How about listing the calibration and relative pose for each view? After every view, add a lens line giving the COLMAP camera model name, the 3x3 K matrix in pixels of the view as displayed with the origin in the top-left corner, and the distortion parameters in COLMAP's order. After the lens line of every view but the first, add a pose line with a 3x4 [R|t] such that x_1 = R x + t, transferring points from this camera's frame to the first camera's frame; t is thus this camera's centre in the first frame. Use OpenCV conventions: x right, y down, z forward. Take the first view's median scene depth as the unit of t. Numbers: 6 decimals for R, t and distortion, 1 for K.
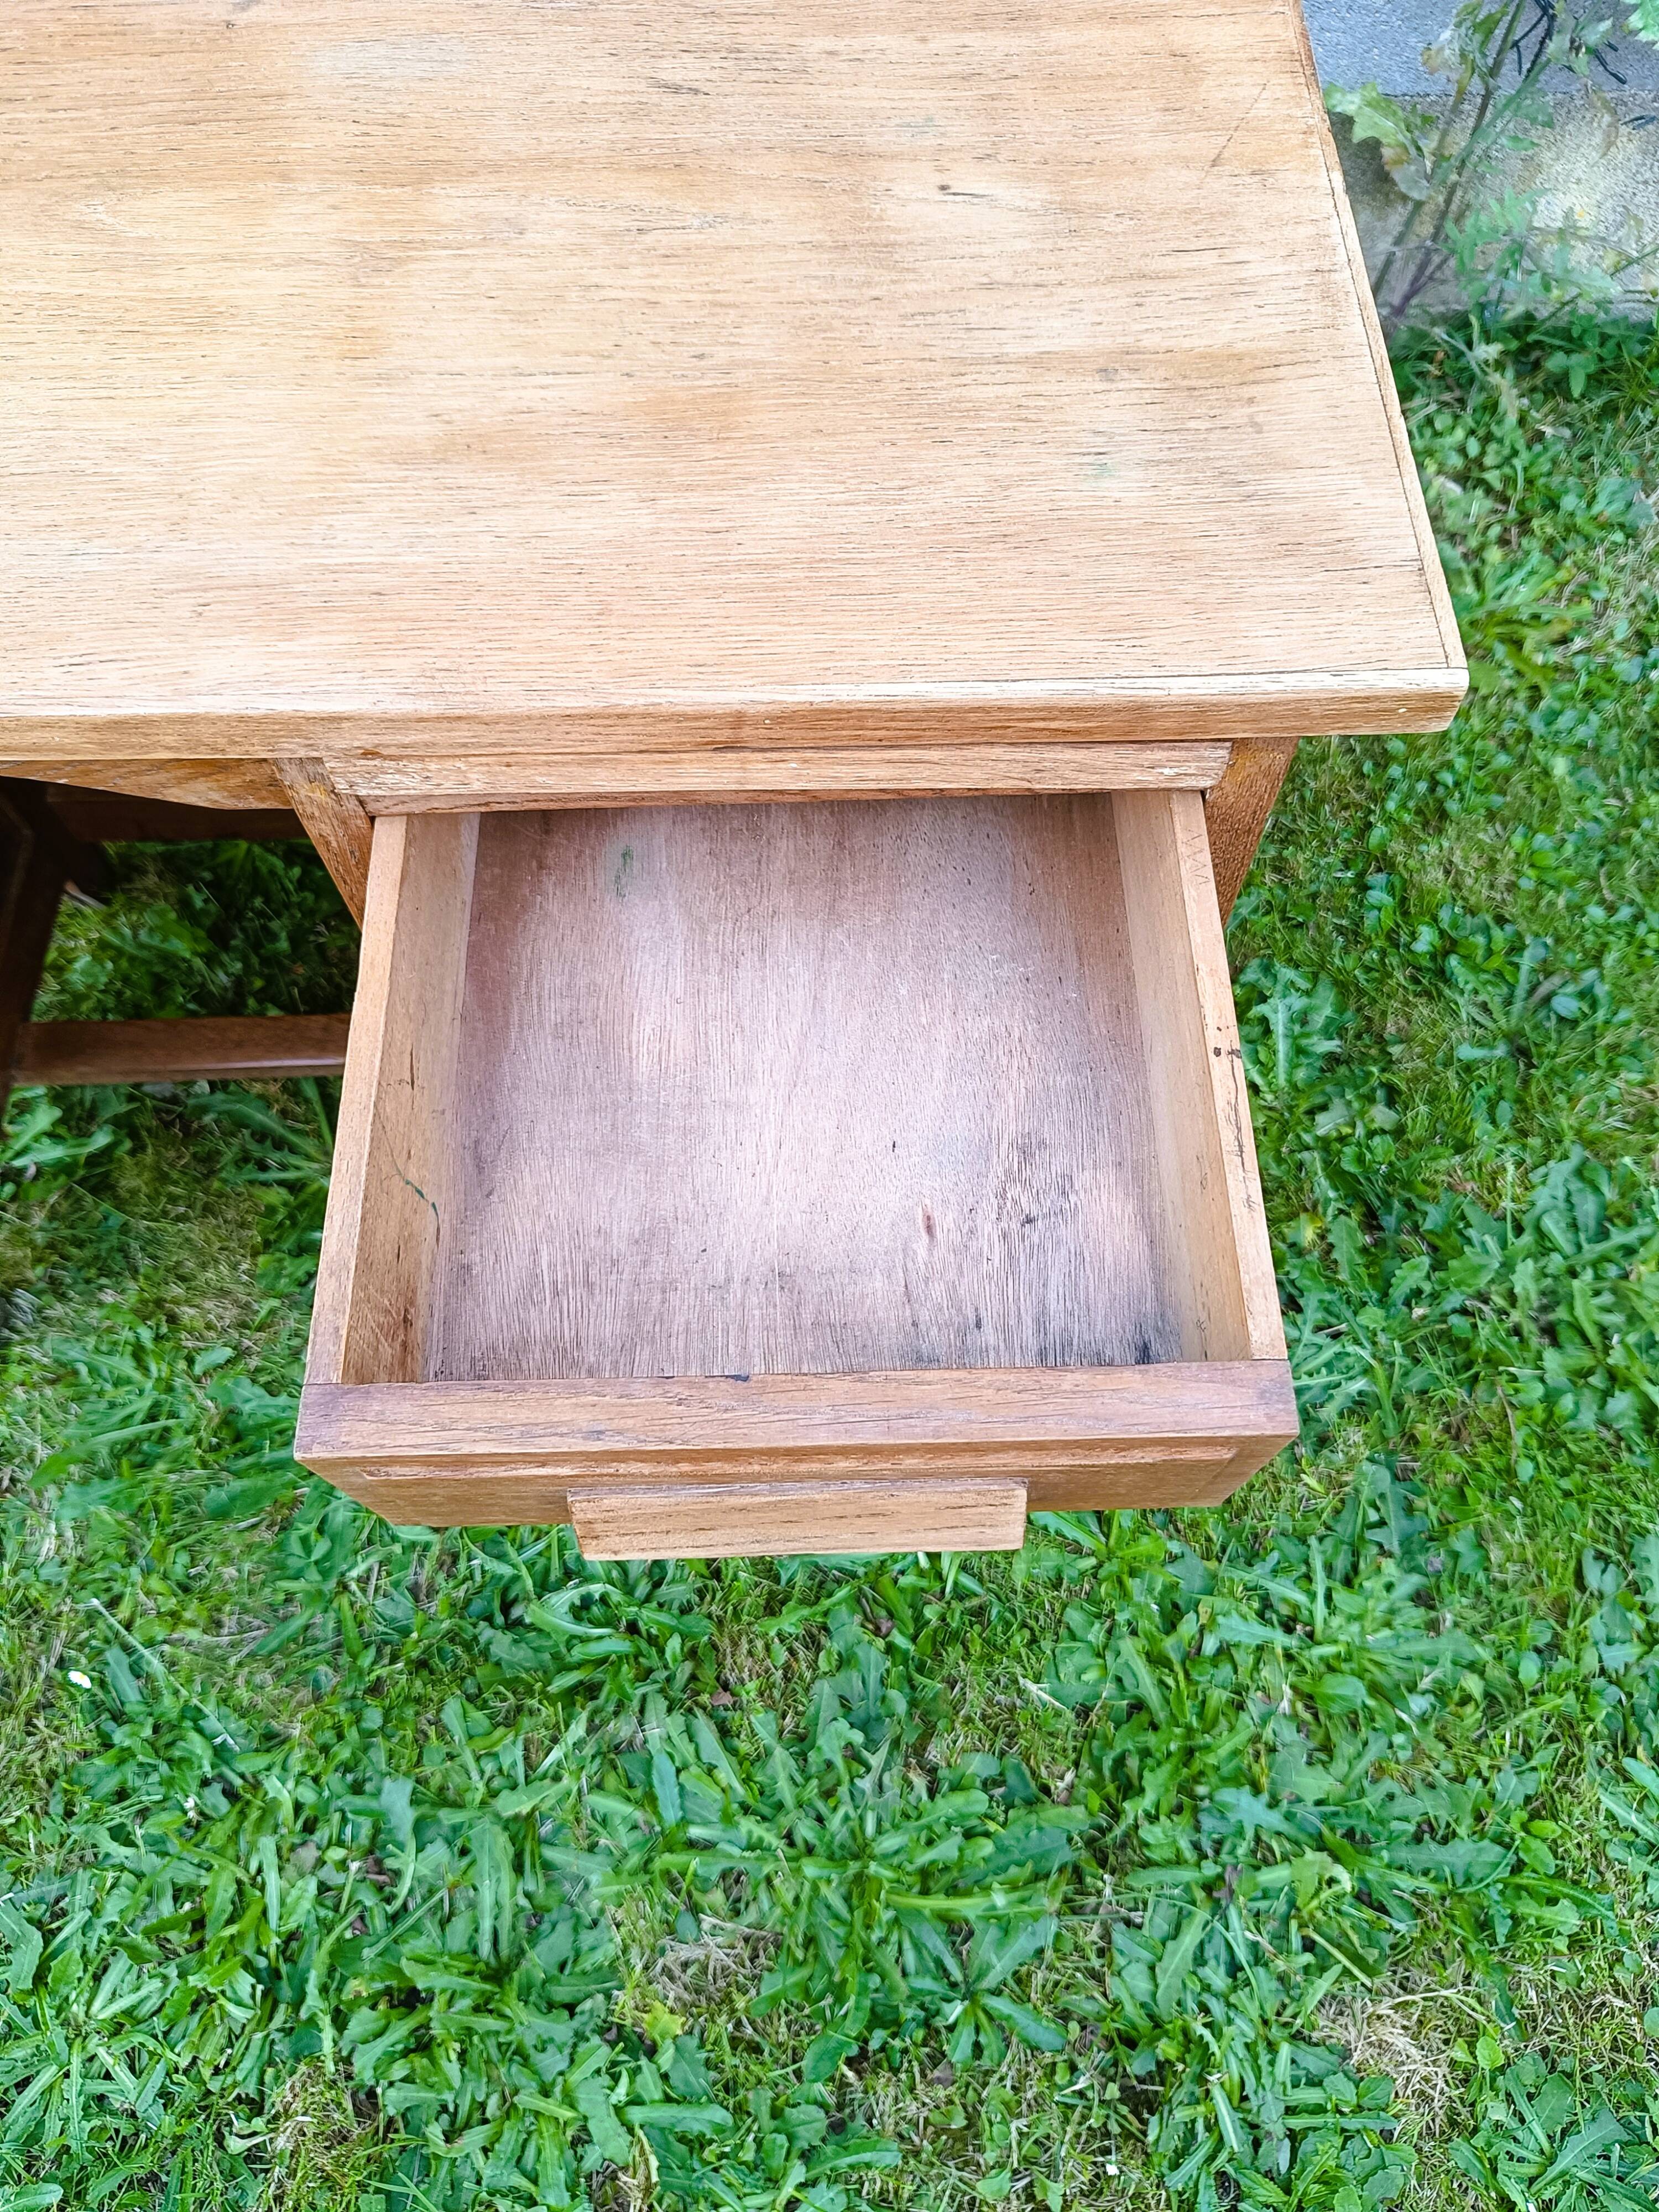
lens RADIAL K [[1556.7, 0, 832.1], [0, 1556.7, 1083.6], [0, 0, 1]] dist [-0.000510, -0.007944]
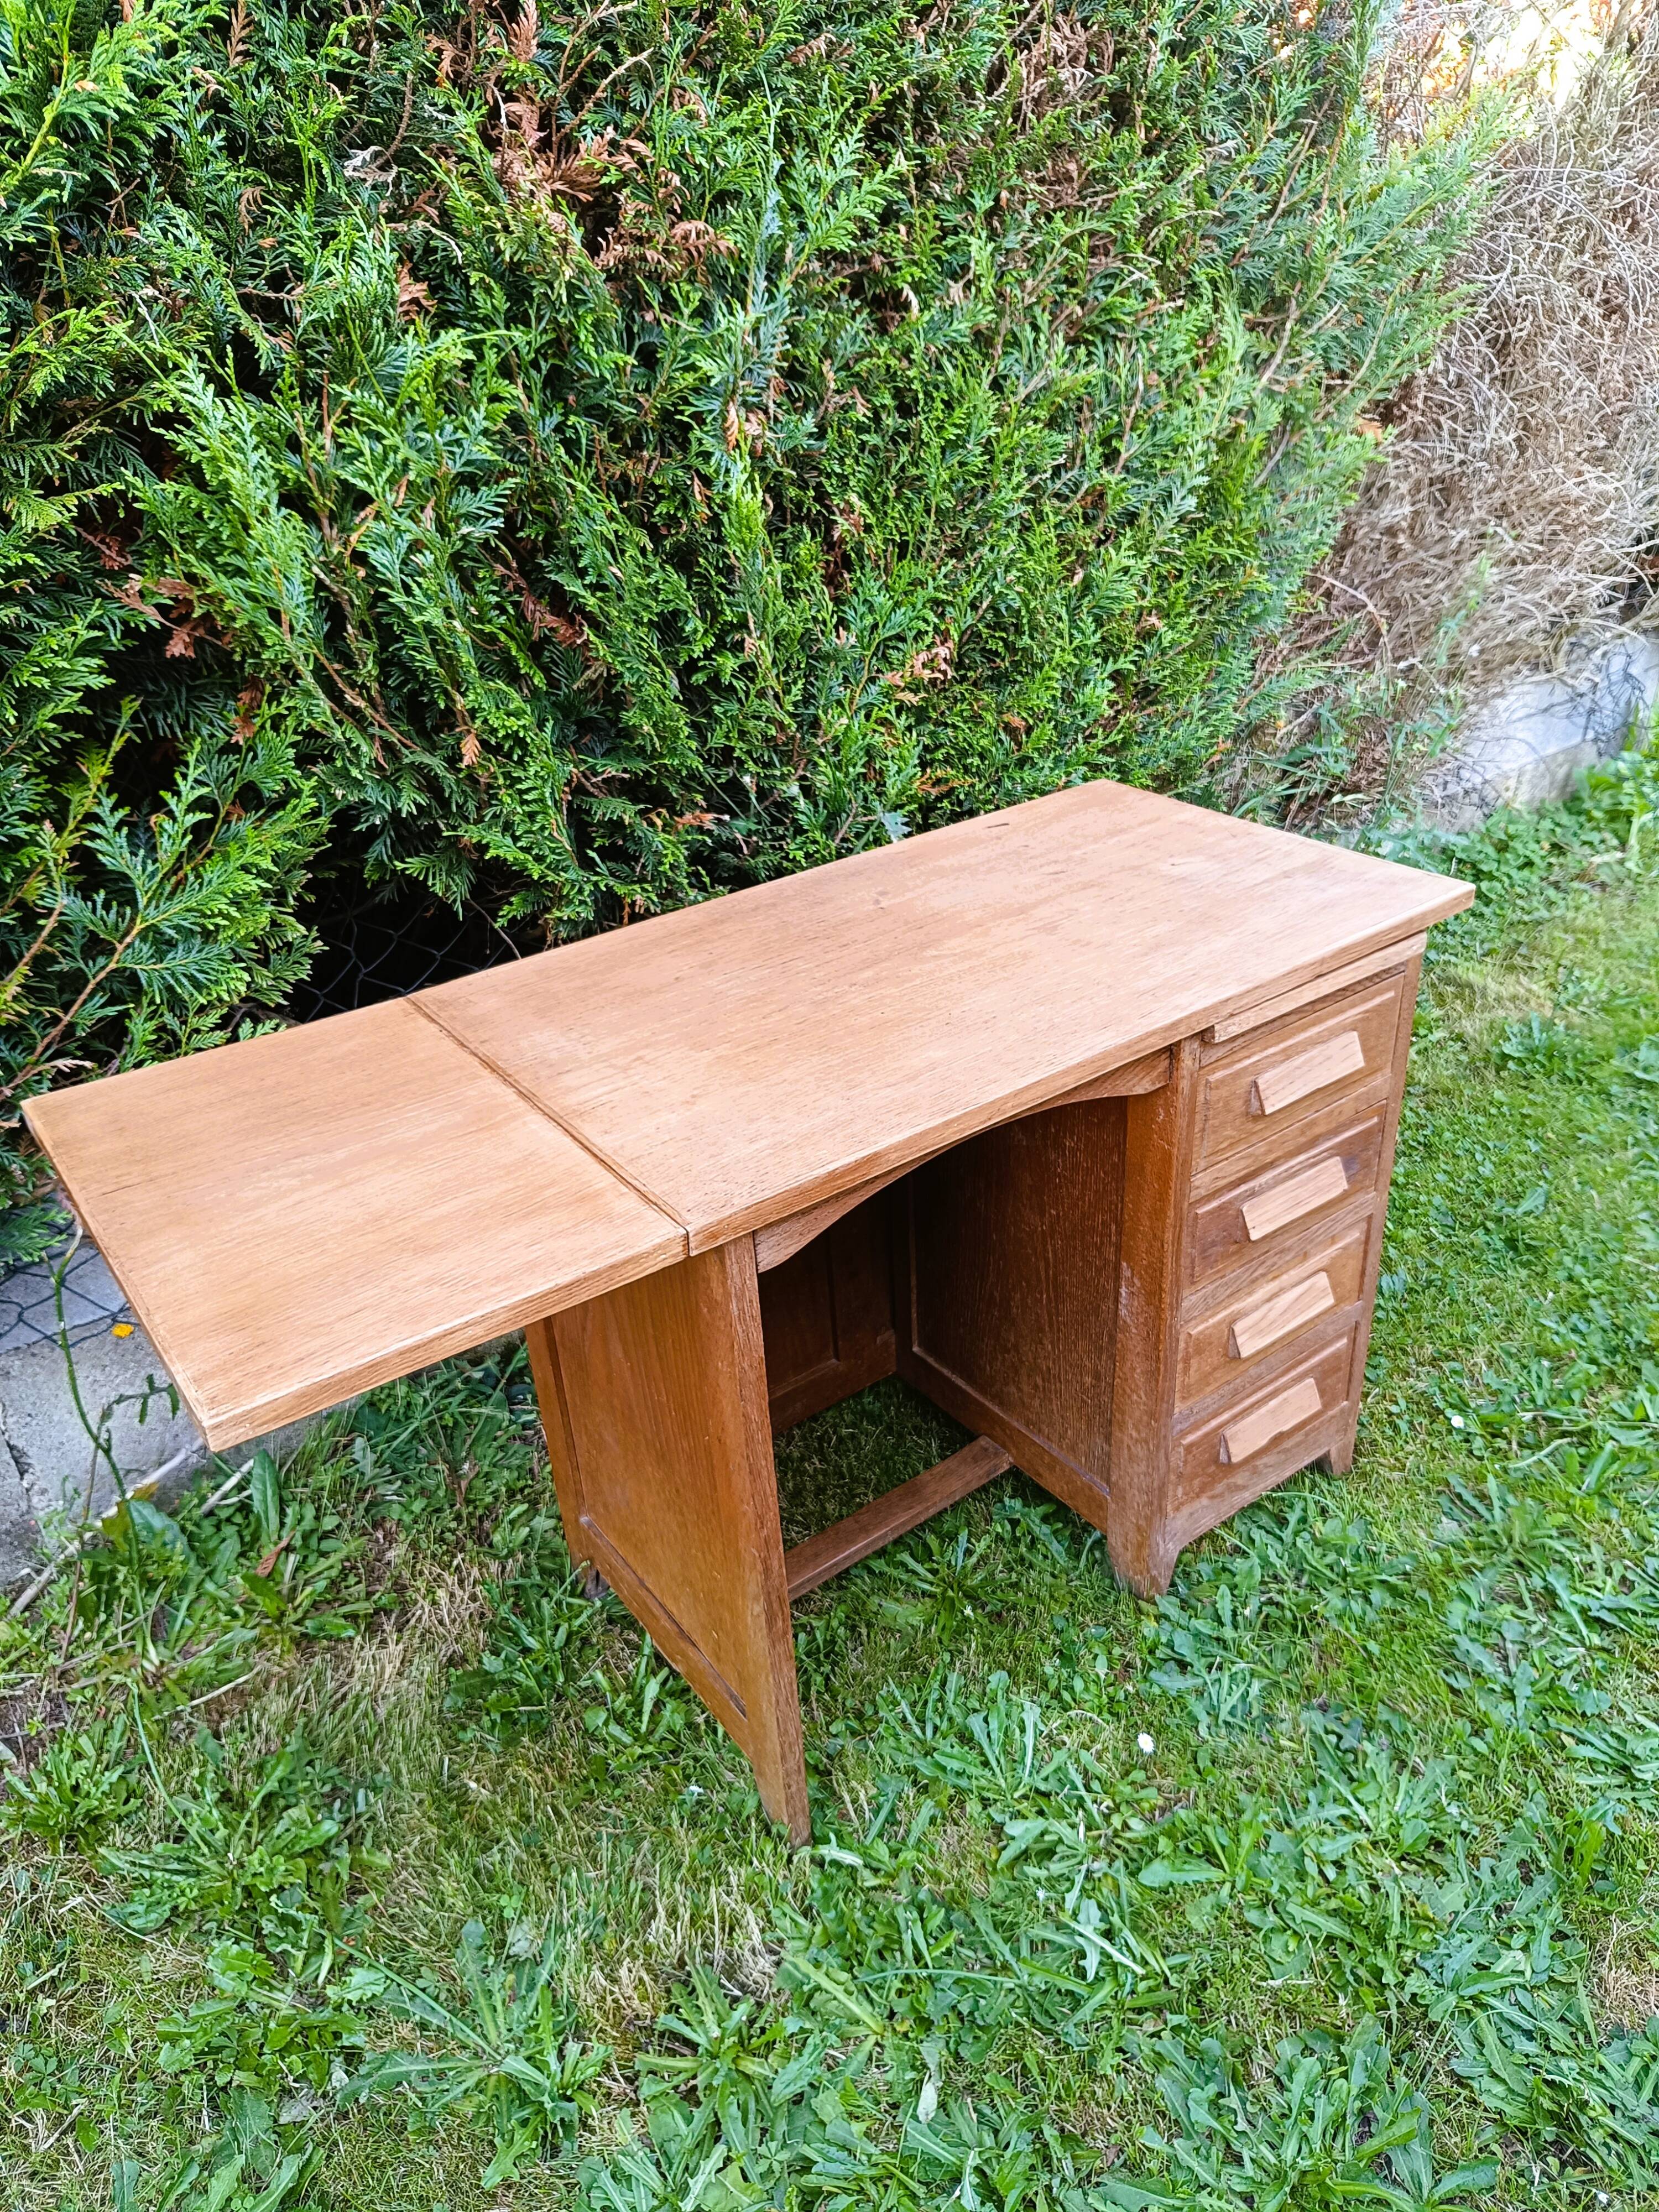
lens RADIAL K [[1539.9, 0, 823.0], [0, 1539.9, 1105.8], [0, 0, 1]] dist [0.017752, -0.025763]
pose [[0.783018, -0.329711, 0.527421, -0.612678], [0.583122, 0.684201, -0.437993, 0.250265], [-0.216451, 0.650507, 0.728003, -0.314606]]
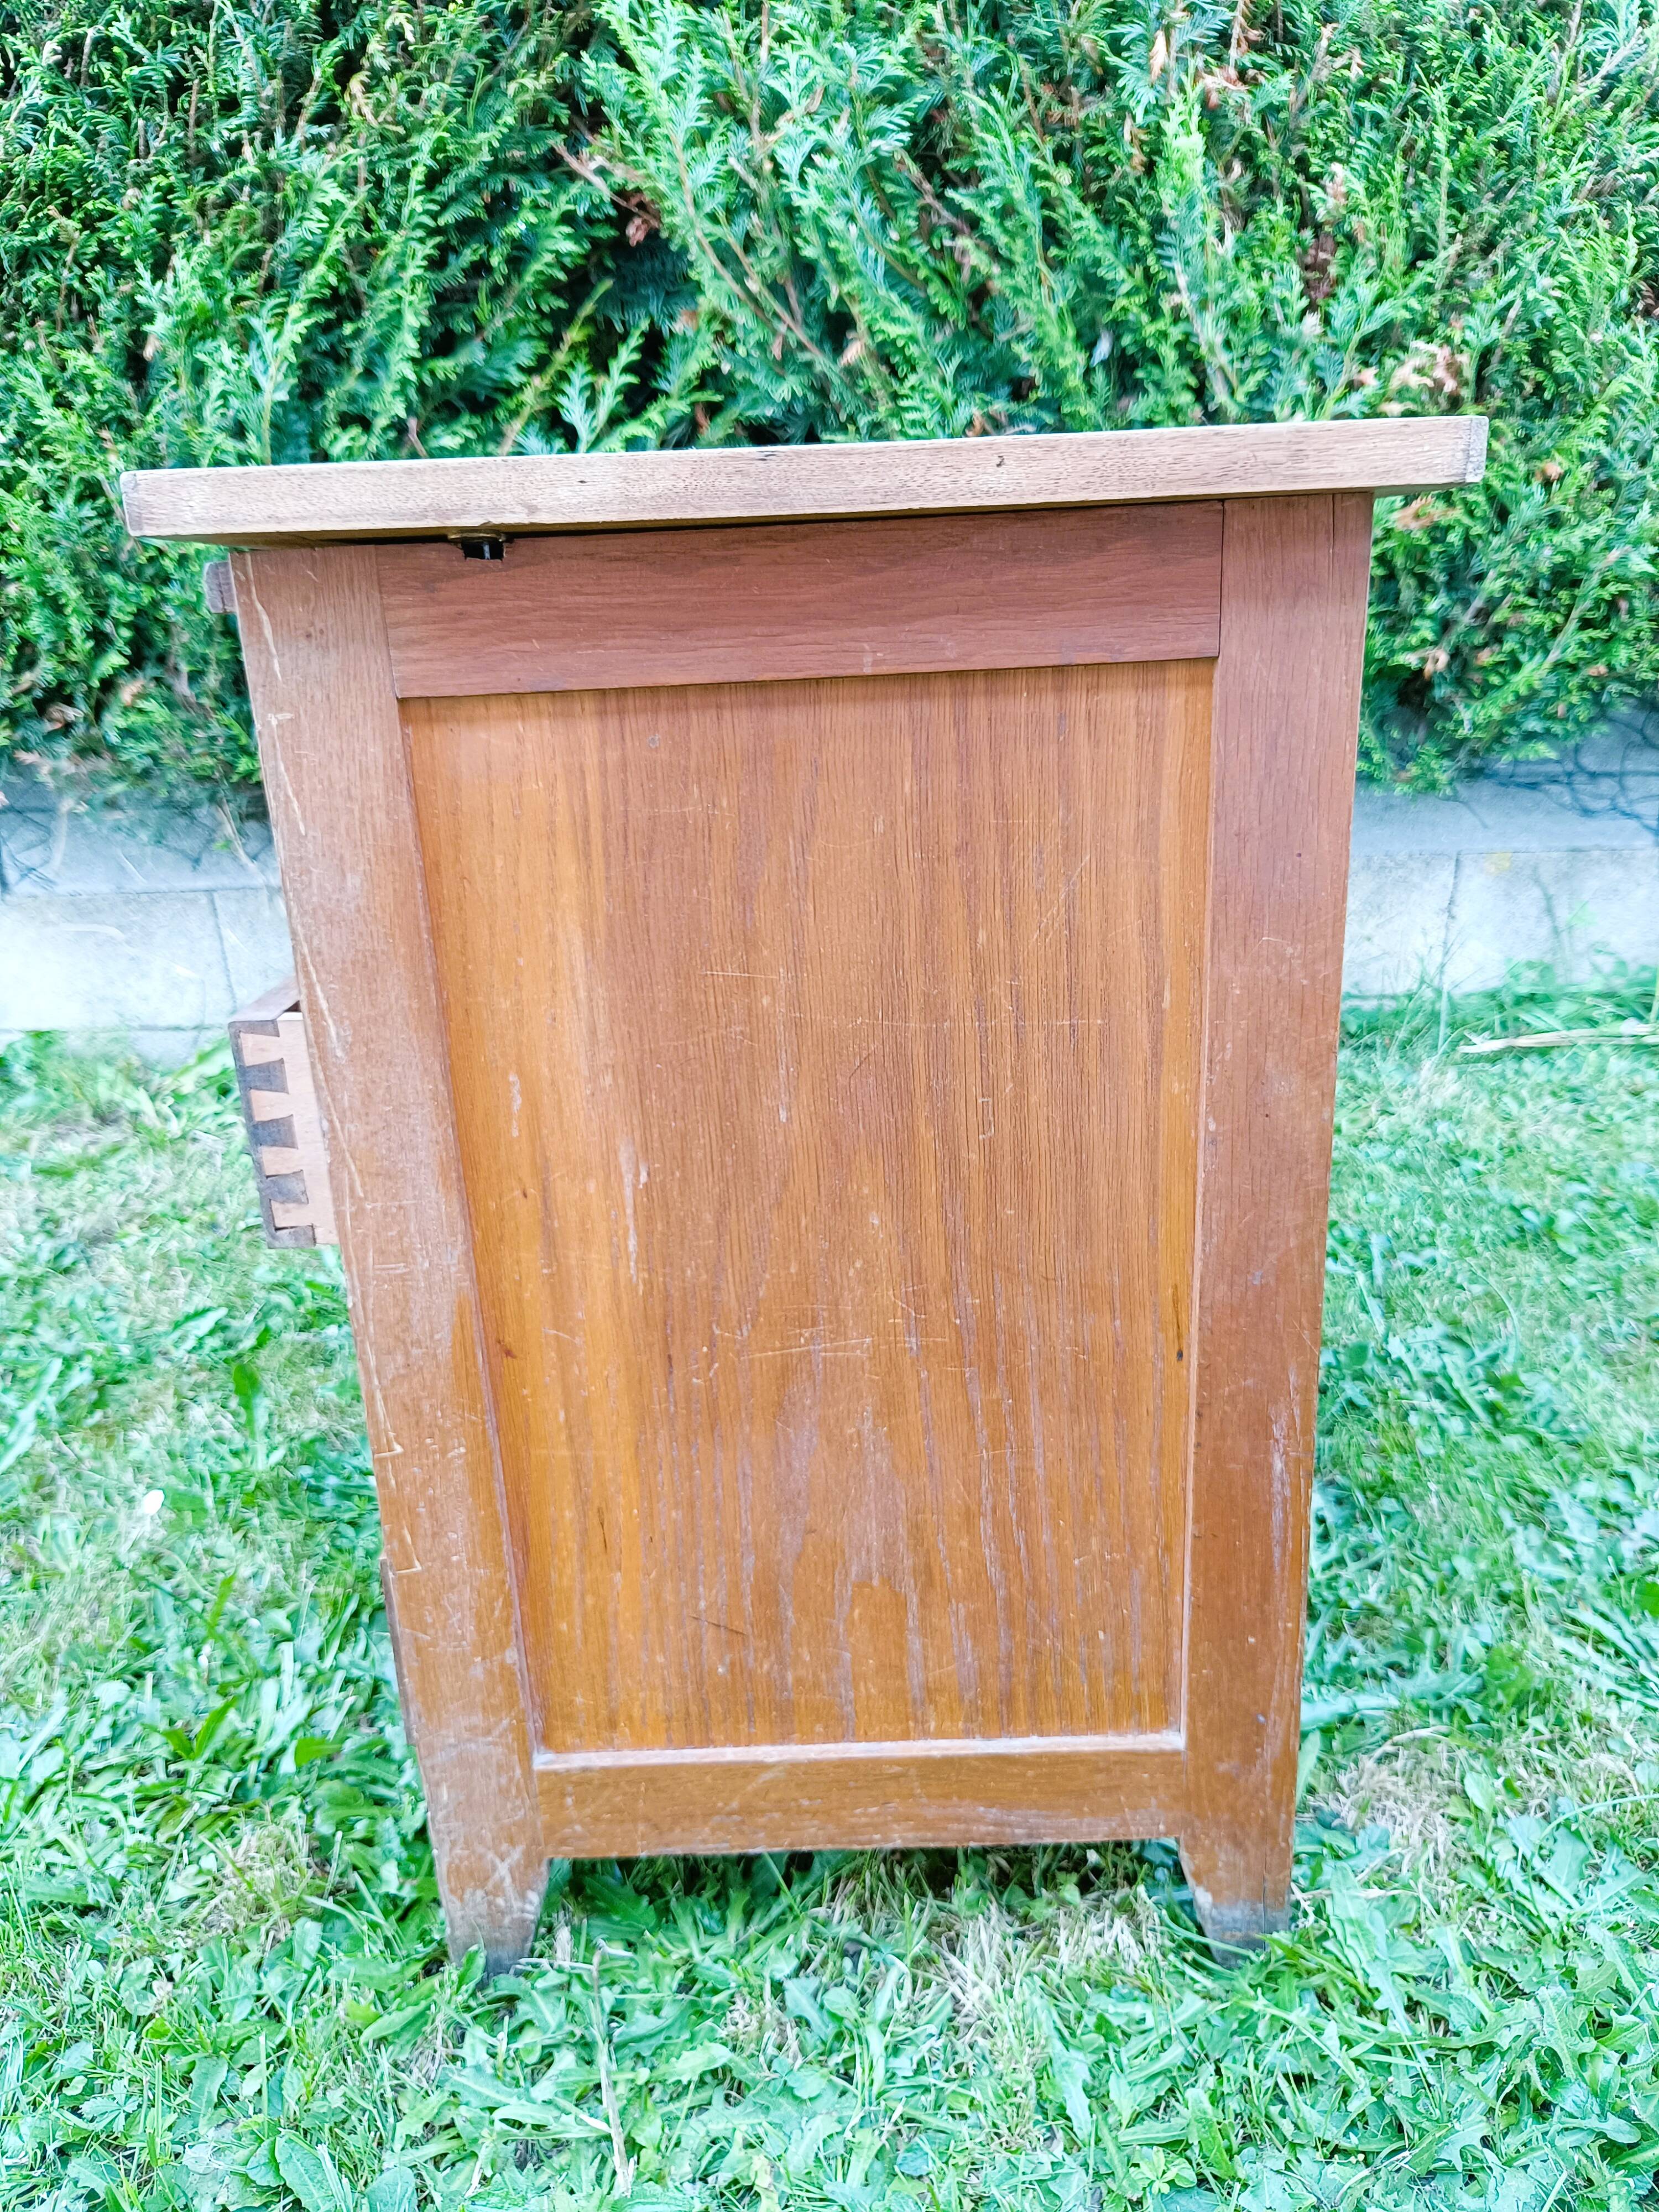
lens RADIAL K [[1566.8, 0, 816.8], [0, 1566.8, 1094.3], [0, 0, 1]] dist [-0.017041, -0.004660]
pose [[0.999120, -0.014590, -0.039313, 0.047655], [-0.017087, 0.714504, -0.699422, 0.933486], [0.038293, 0.699479, 0.713627, -0.020017]]
